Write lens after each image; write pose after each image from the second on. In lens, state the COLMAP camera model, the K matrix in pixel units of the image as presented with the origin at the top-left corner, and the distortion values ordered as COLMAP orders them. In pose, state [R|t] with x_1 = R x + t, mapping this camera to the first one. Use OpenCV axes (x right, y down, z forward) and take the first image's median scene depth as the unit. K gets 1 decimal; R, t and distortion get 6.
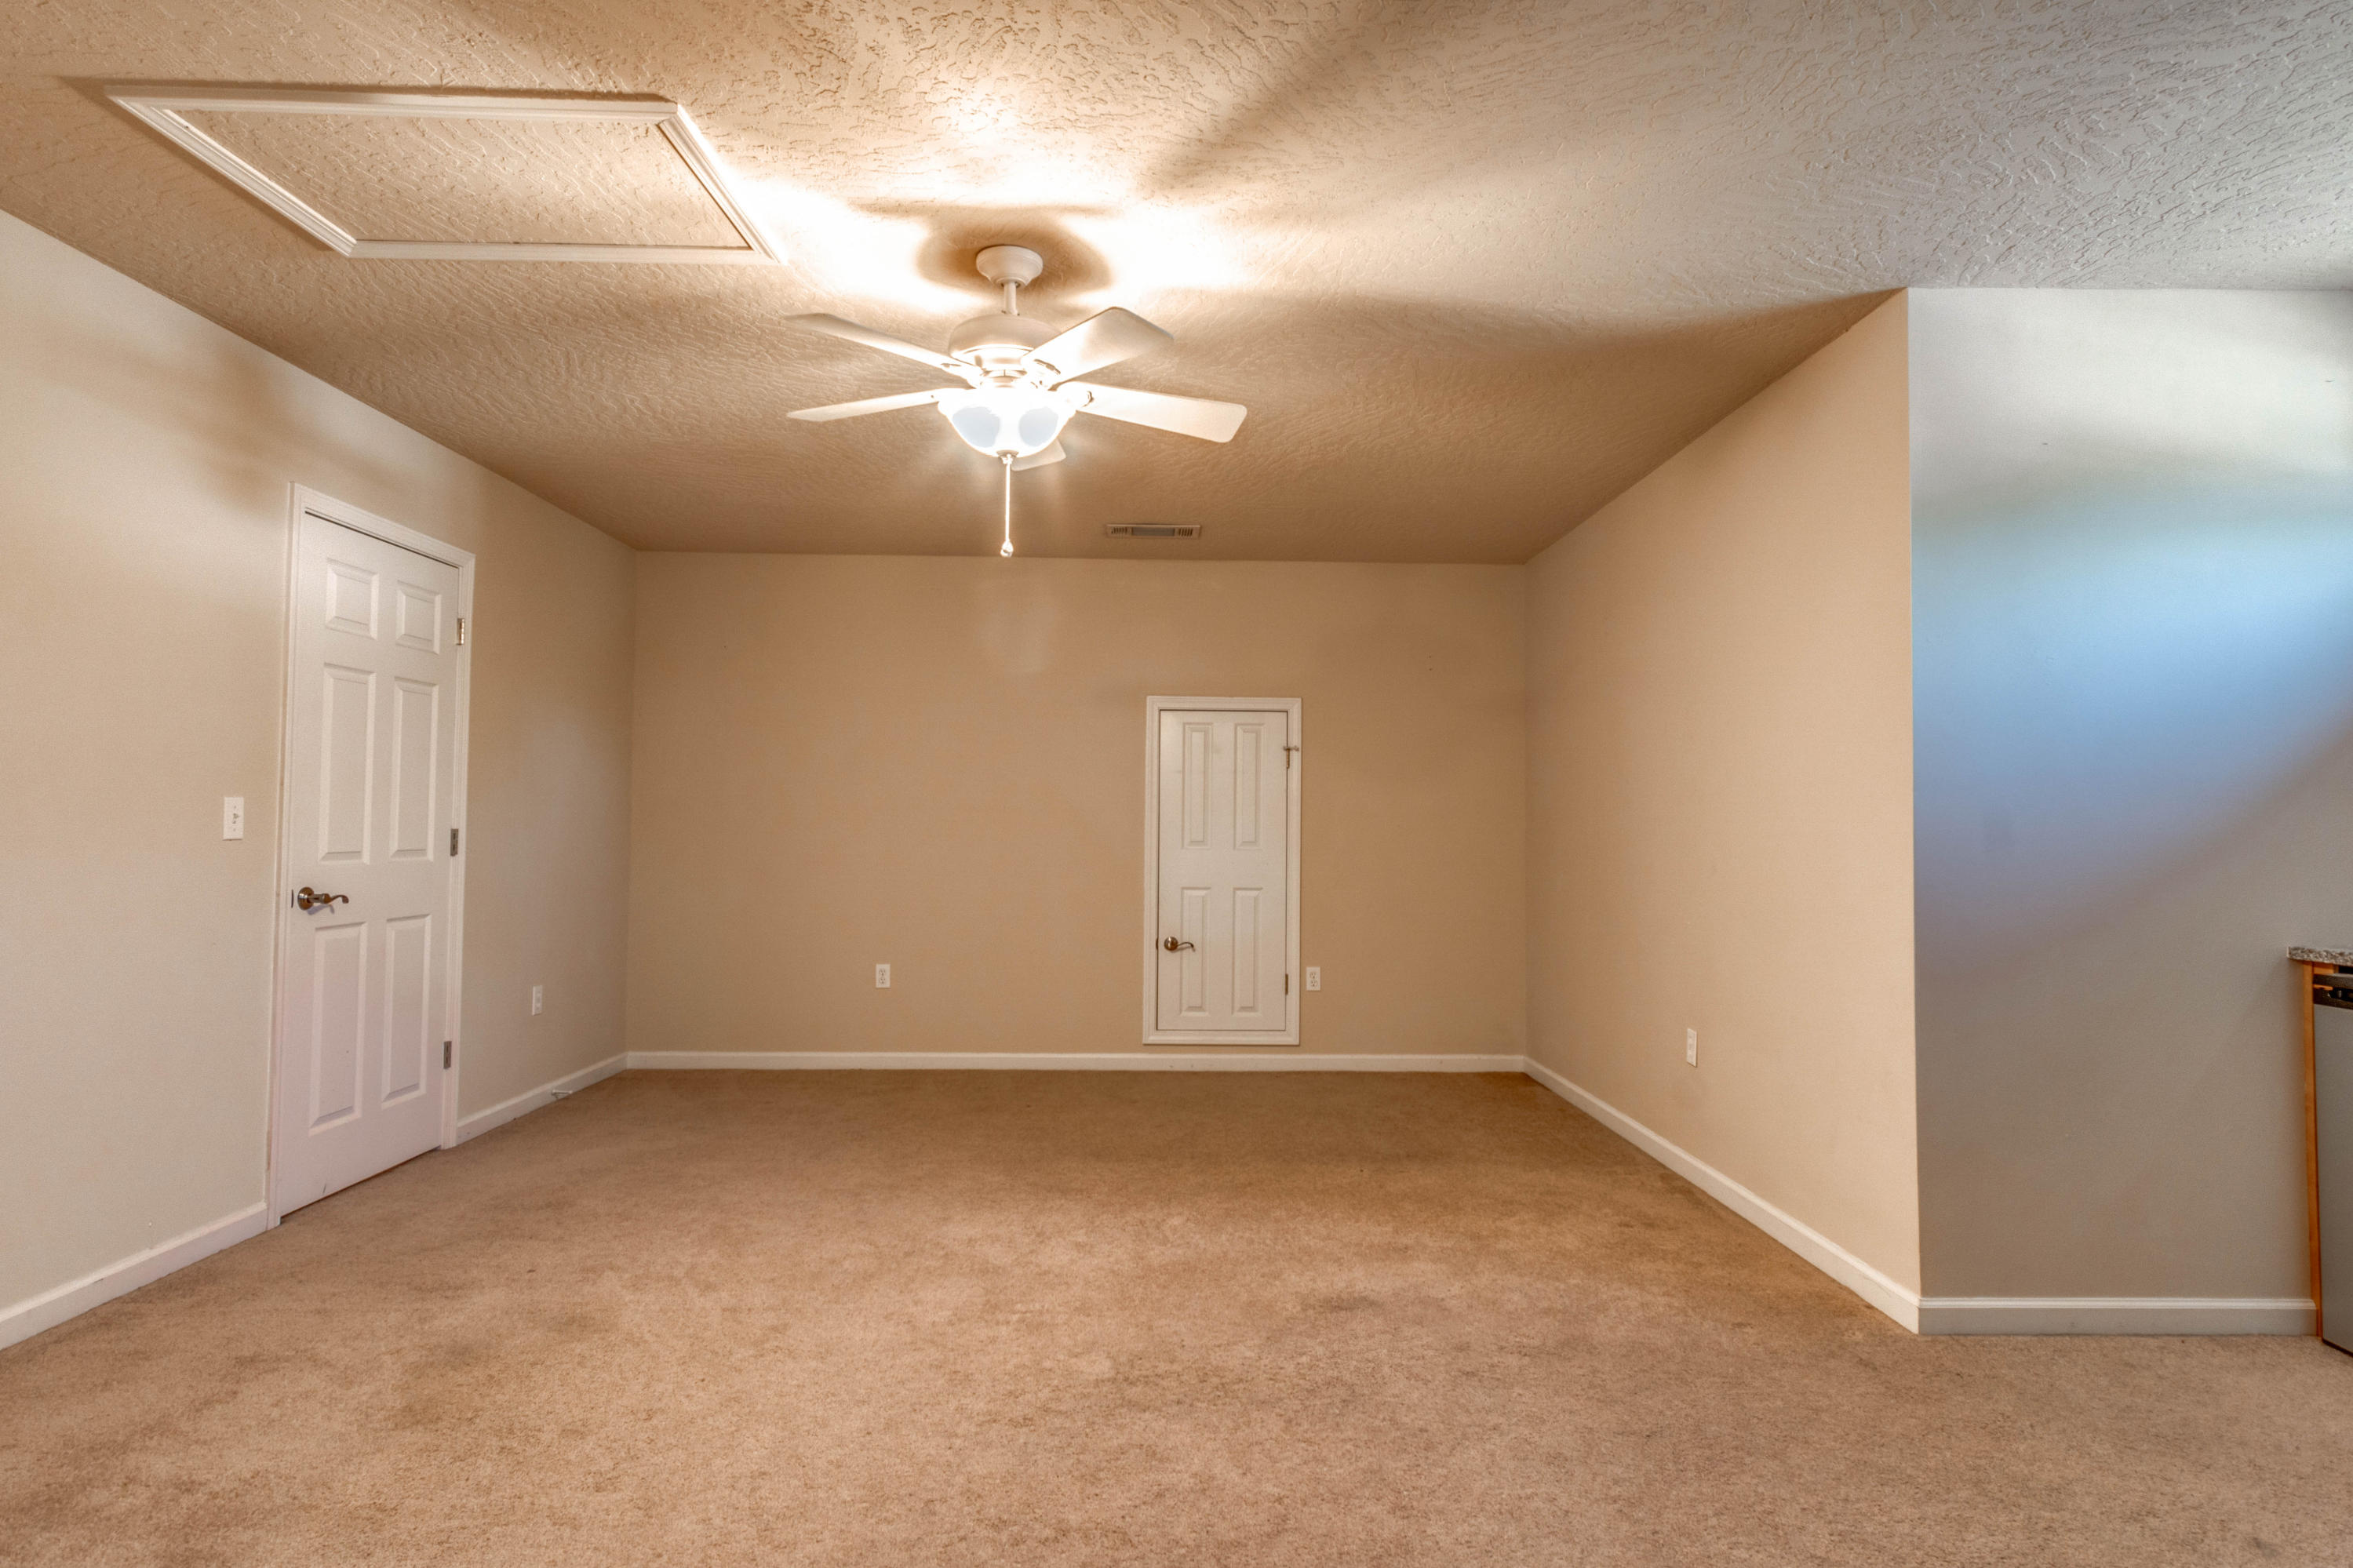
lens RADIAL K [[1278.2, 0, 1176.5], [0, 1278.2, 784.0], [0, 0, 1]] dist [0.002150, 0.005327]
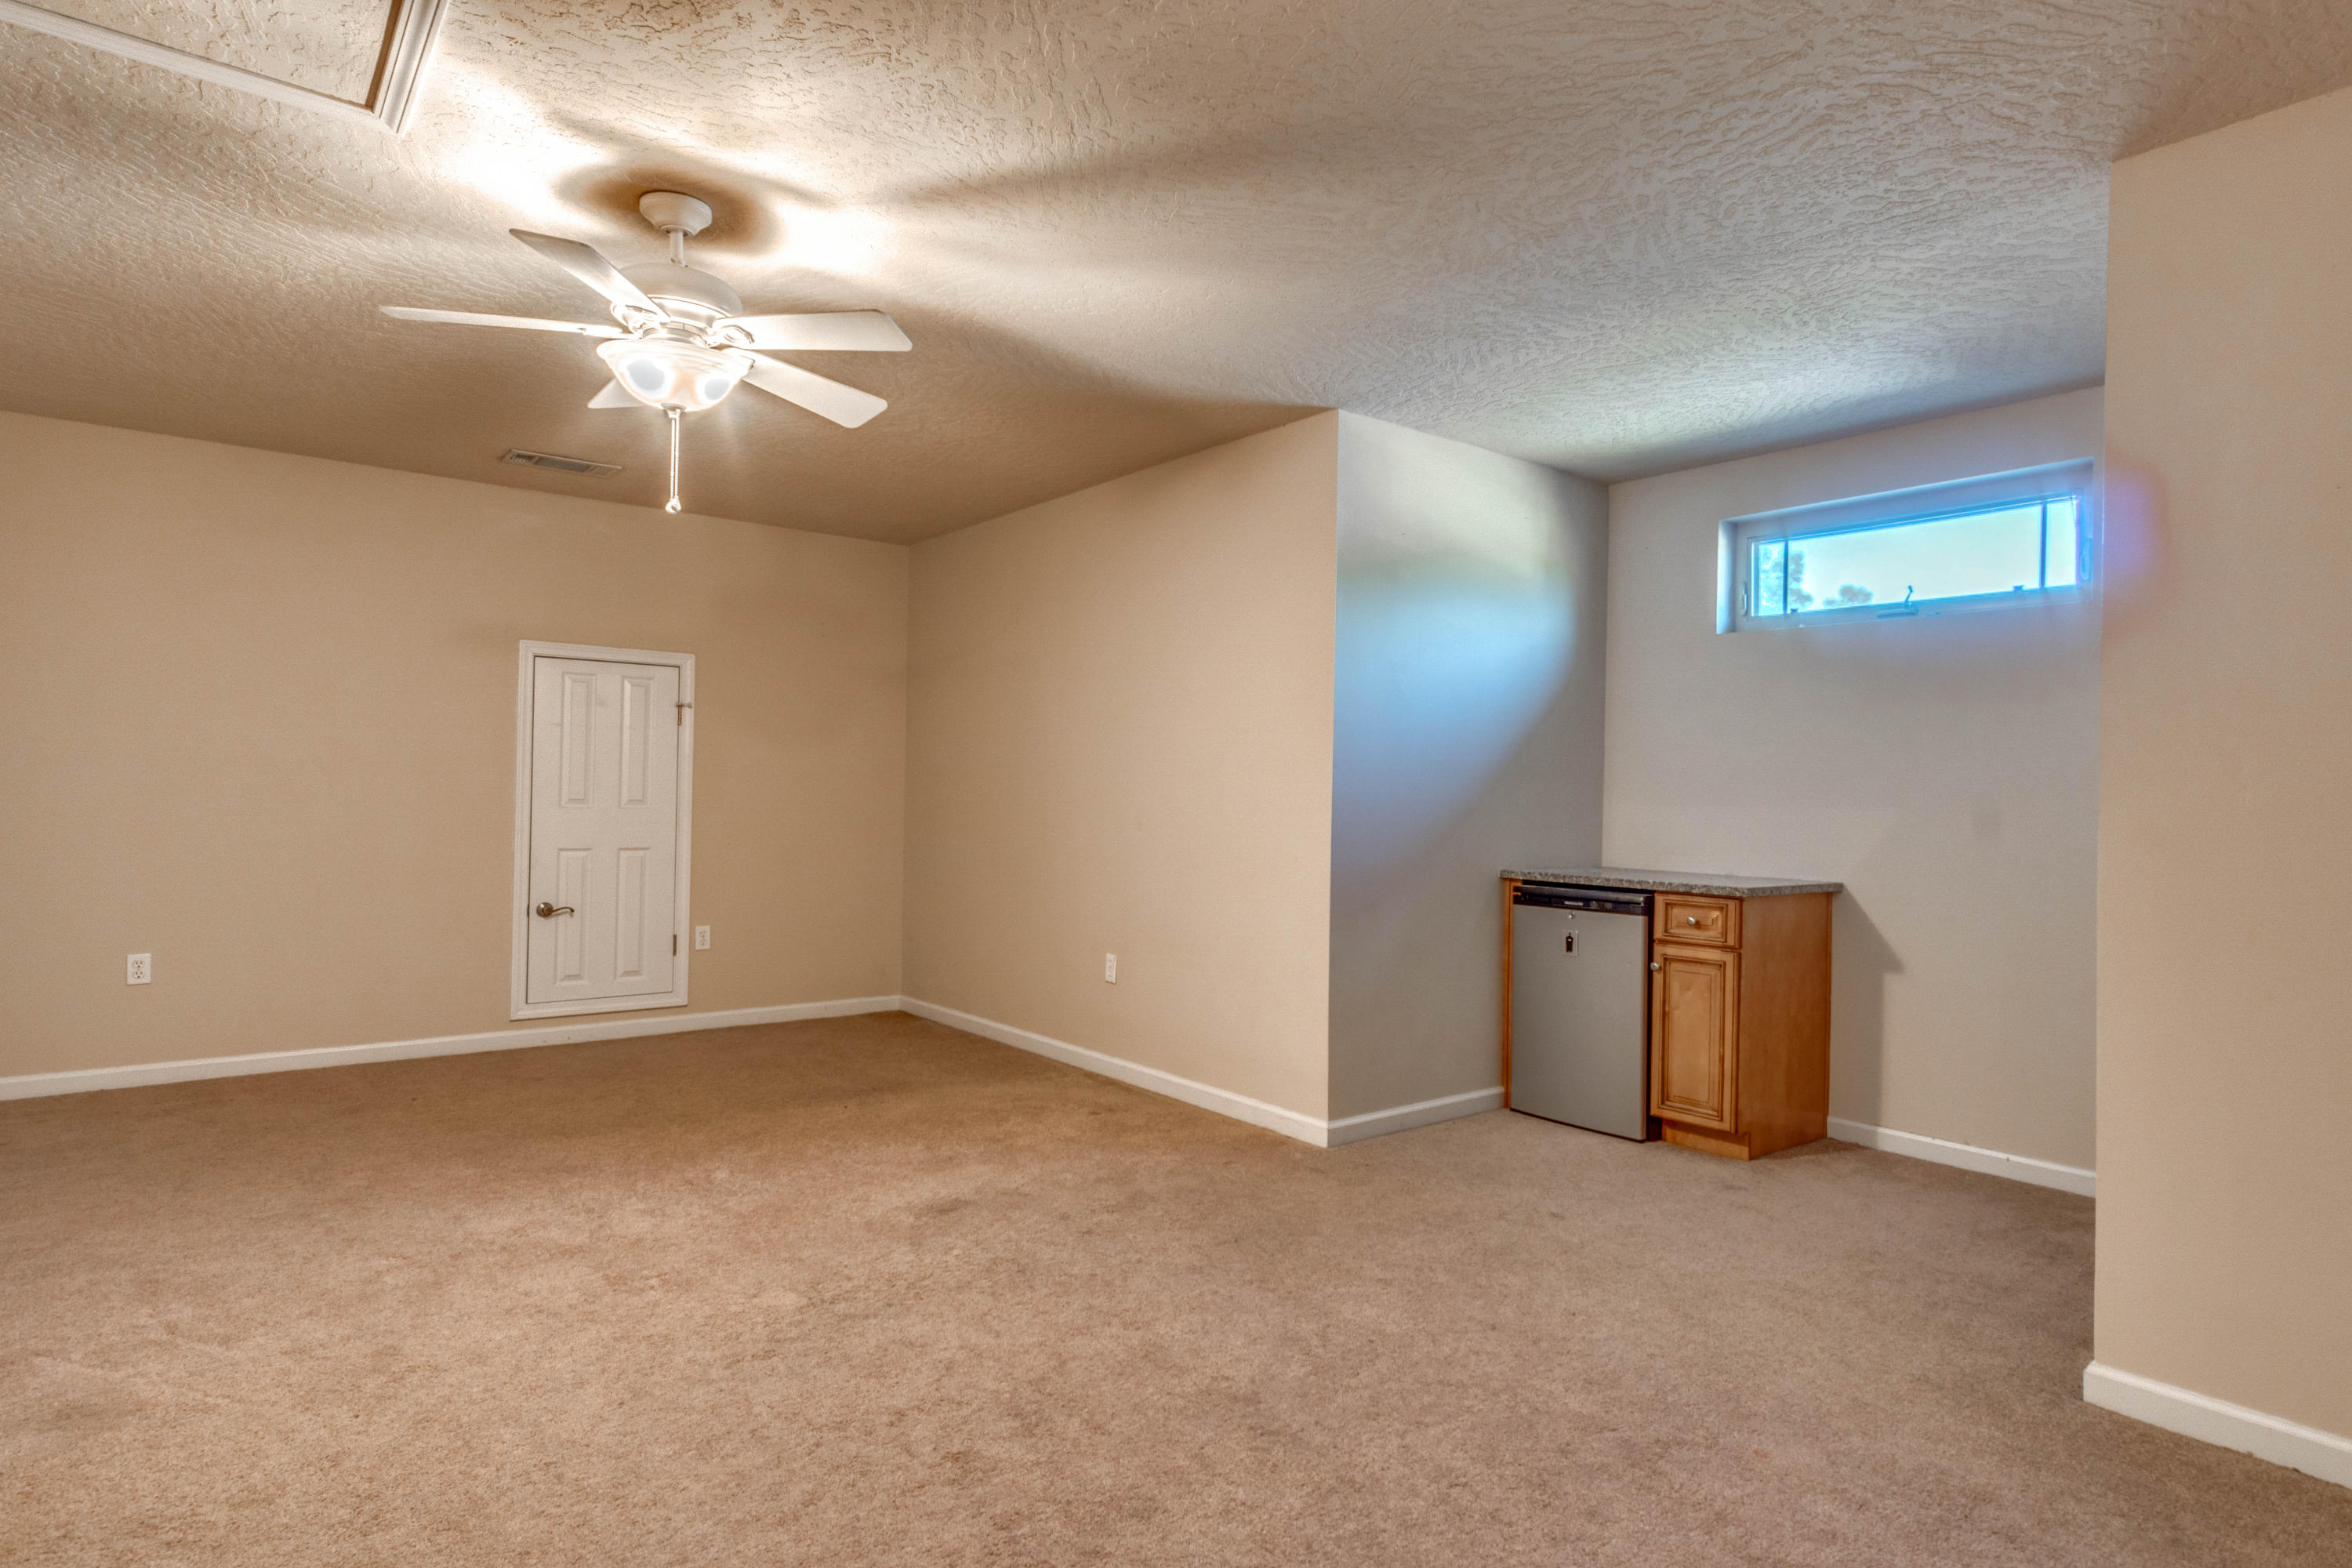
lens RADIAL K [[1252.6, 0, 1200.4], [0, 1252.6, 783.8], [0, 0, 1]] dist [0.003361, 0.003251]
pose [[0.798818, 0.010676, 0.601478, -0.342227], [-0.031277, 0.999227, 0.023803, -0.005556], [-0.600759, -0.037827, 0.798535, -0.017309]]
